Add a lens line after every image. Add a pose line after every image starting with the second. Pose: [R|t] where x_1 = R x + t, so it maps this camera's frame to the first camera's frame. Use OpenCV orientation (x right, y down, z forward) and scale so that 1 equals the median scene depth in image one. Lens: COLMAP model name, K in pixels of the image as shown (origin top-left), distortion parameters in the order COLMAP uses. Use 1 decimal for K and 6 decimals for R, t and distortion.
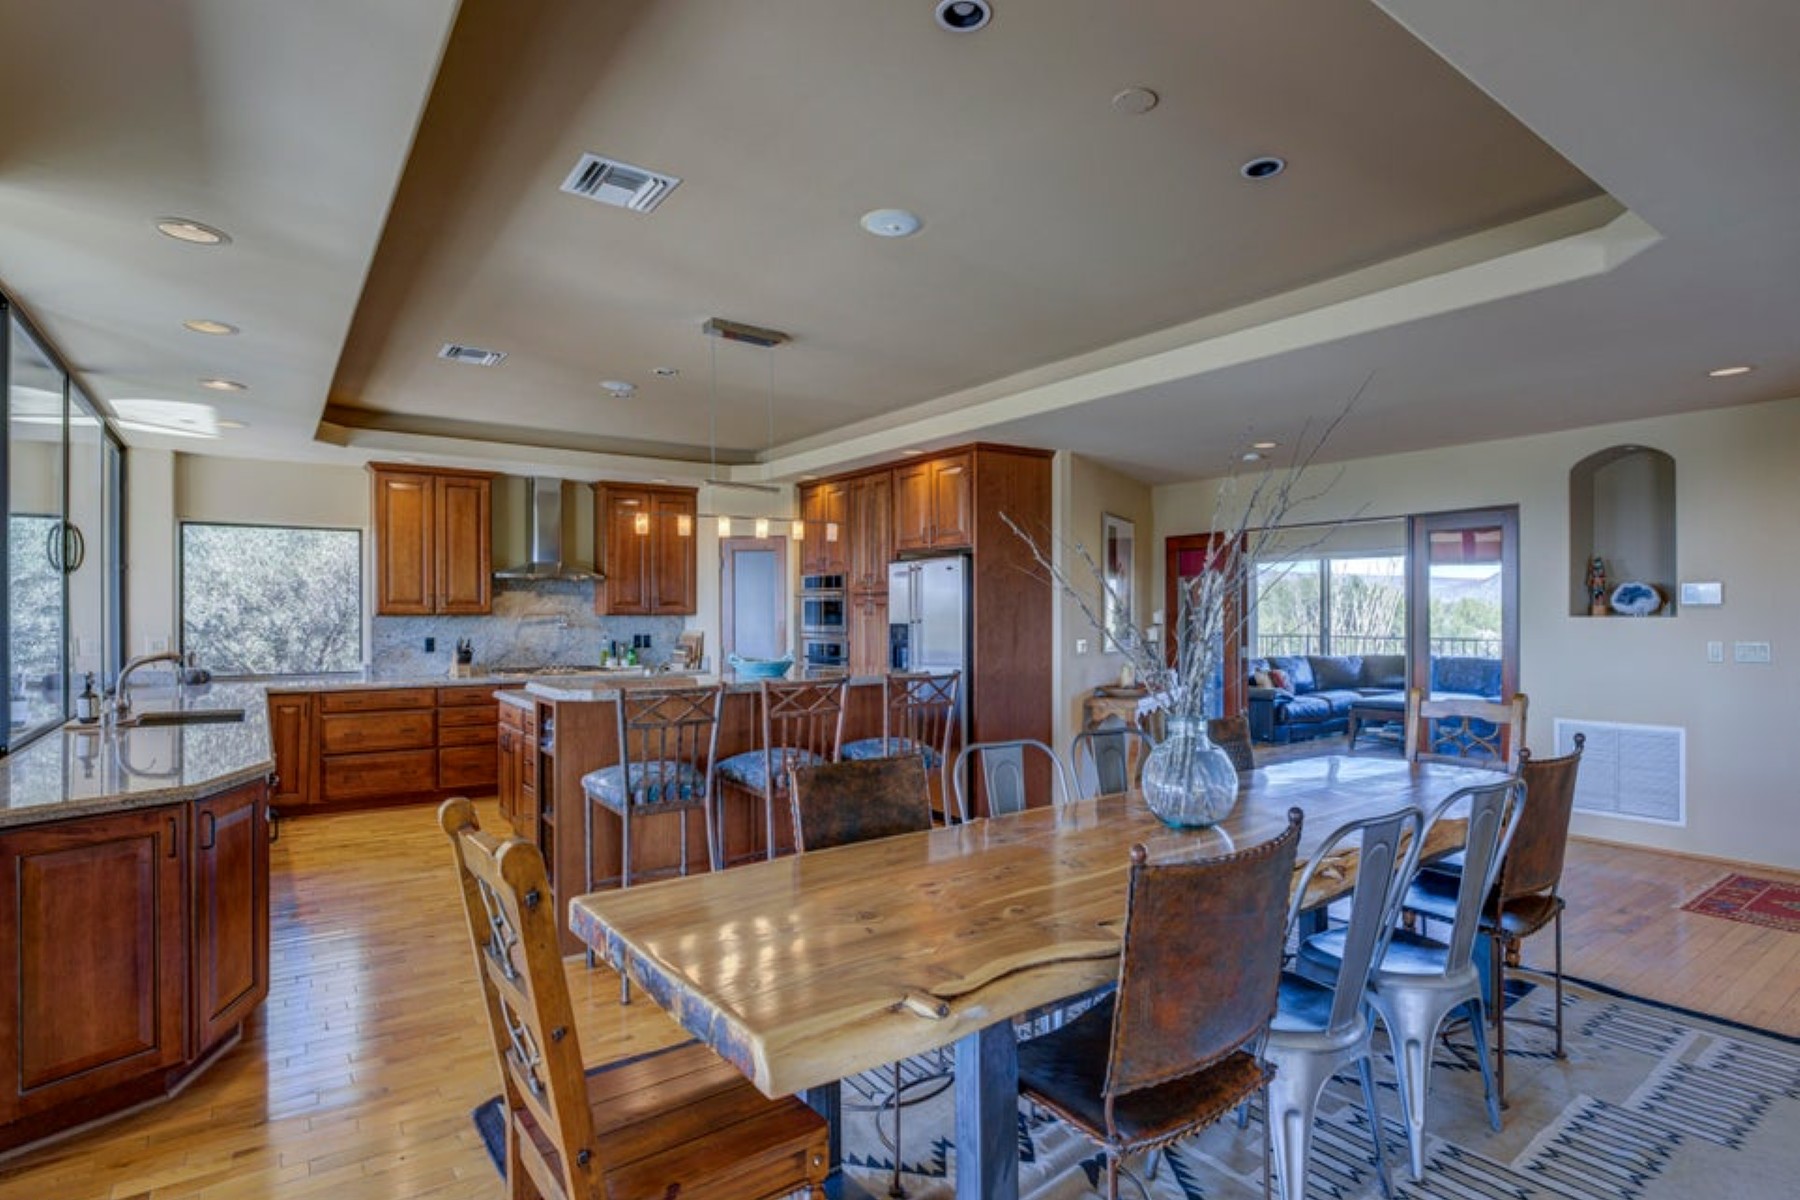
lens RADIAL K [[905.3, 0, 913.2], [0, 905.3, 617.3], [0, 0, 1]] dist [-0.002027, -0.000359]
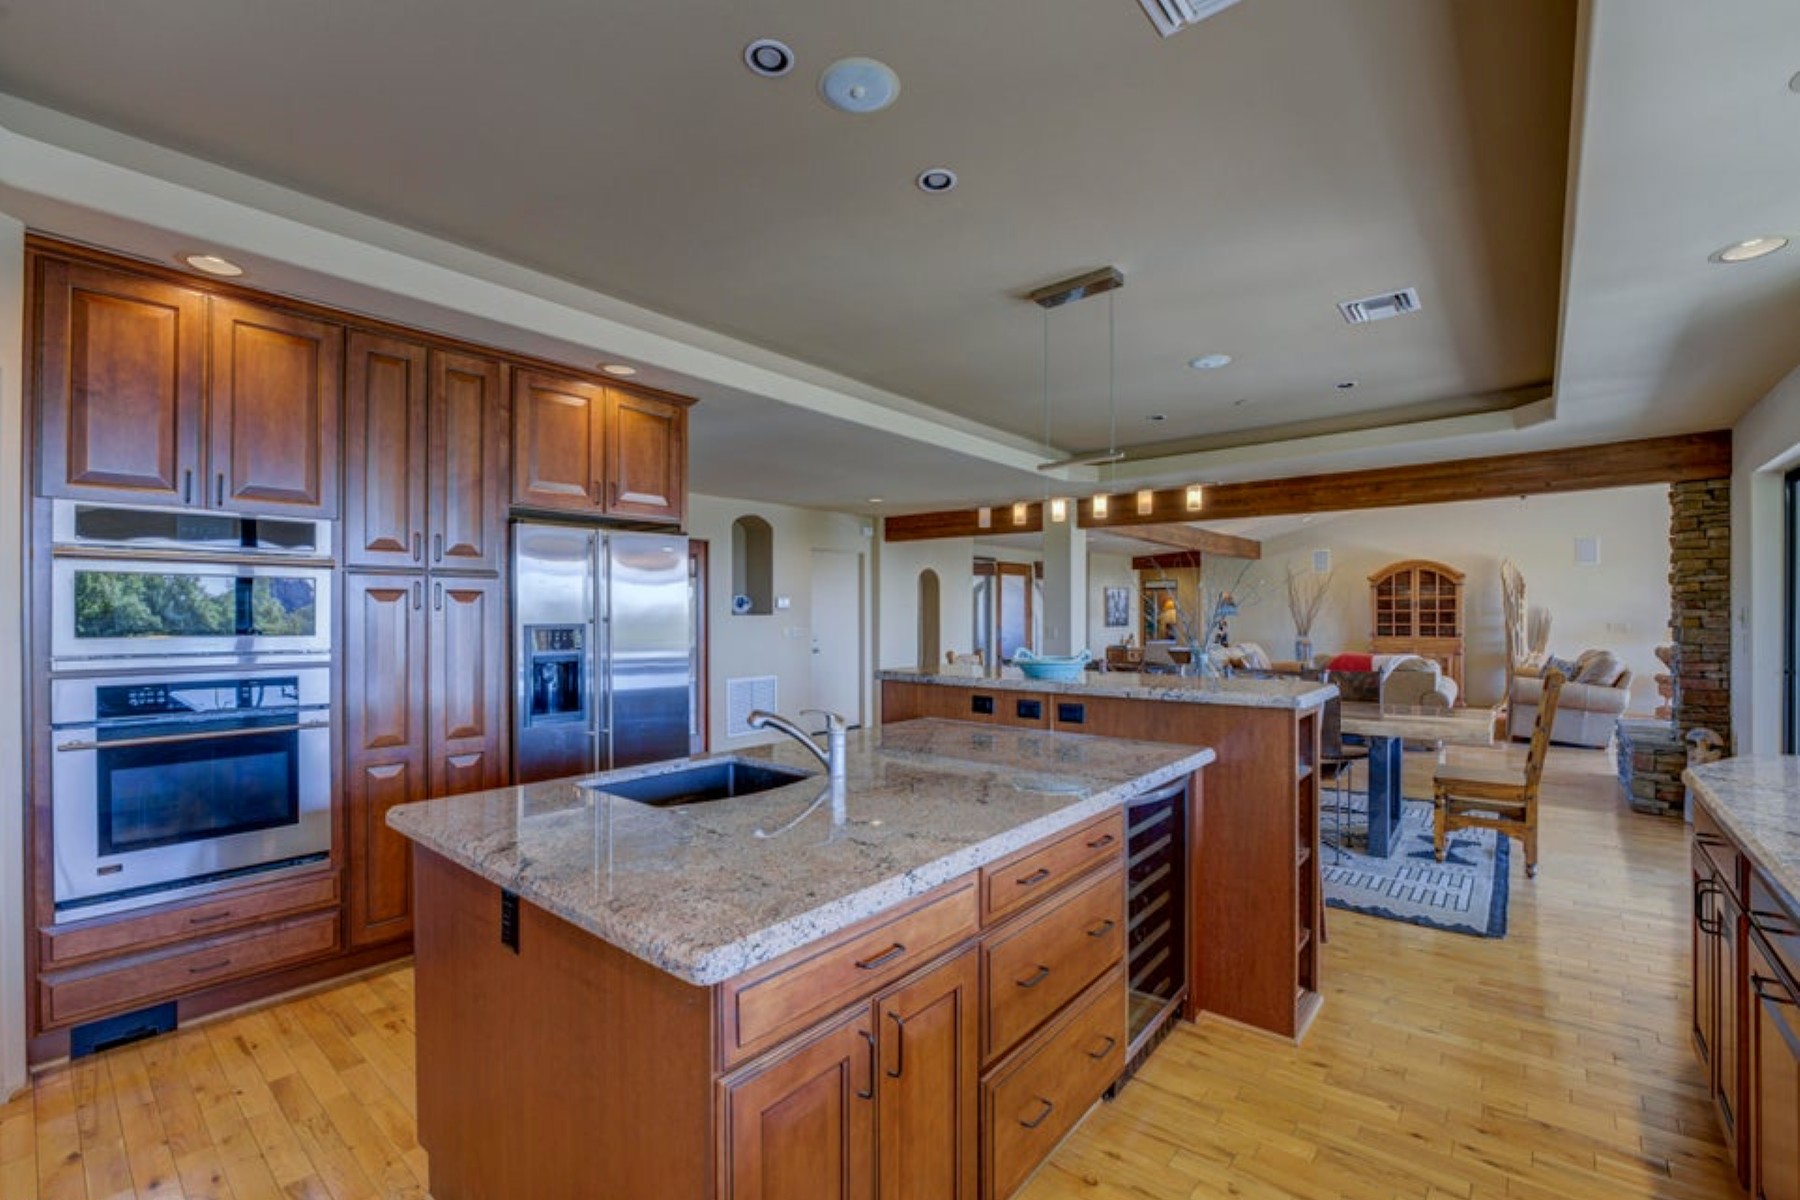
lens RADIAL K [[768.9, 0, 899.4], [0, 768.9, 616.4], [0, 0, 1]] dist [0.000719, -0.008133]
pose [[-0.237108, 0.001094, 0.971483, -0.514622], [0.005672, 0.999984, 0.000258, 0.001822], [-0.971467, 0.005572, -0.237110, 0.795760]]
